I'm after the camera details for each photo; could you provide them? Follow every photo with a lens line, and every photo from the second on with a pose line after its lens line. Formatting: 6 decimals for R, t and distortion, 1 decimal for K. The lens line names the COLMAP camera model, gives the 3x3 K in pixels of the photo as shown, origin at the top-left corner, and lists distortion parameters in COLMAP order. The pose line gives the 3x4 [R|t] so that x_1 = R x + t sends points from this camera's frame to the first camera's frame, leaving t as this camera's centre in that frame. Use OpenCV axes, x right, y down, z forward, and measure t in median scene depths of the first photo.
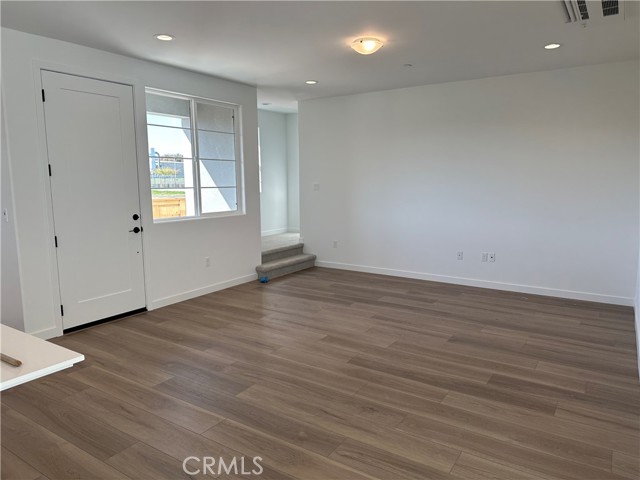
lens RADIAL K [[447.9, 0, 322.5], [0, 447.9, 244.3], [0, 0, 1]] dist [0.029644, -0.037506]
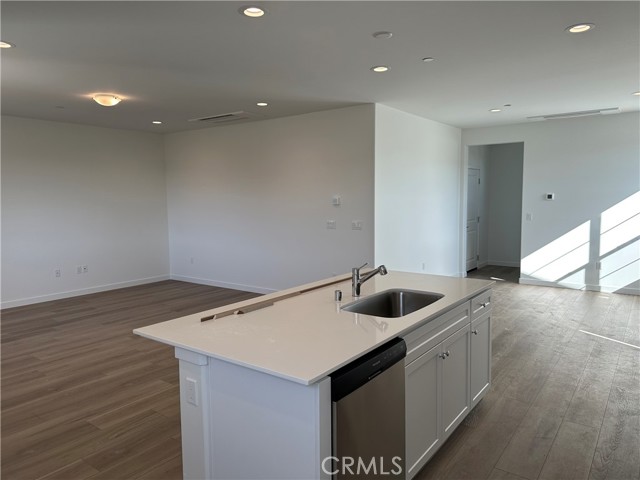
lens RADIAL K [[447.9, 0, 321.5], [0, 447.9, 240.1], [0, 0, 1]] dist [0.029644, -0.037506]
pose [[0.073652, -0.096625, 0.992592, -0.907284], [0.158279, 0.983813, 0.084026, -0.057012], [-0.984644, 0.150917, 0.087753, 0.282418]]
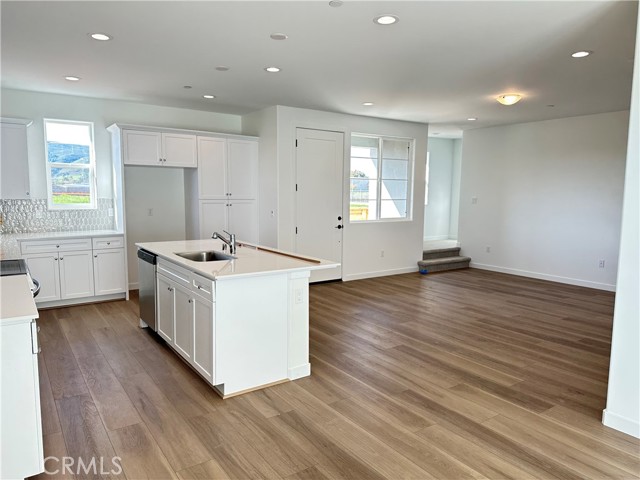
lens RADIAL K [[447.9, 0, 313.1], [0, 447.9, 252.9], [0, 0, 1]] dist [0.029644, -0.037506]
pose [[0.924291, 0.061510, -0.376701, 0.073730], [-0.065519, 0.997849, 0.002173, 0.054389], [0.376024, 0.022673, 0.926333, -0.400780]]
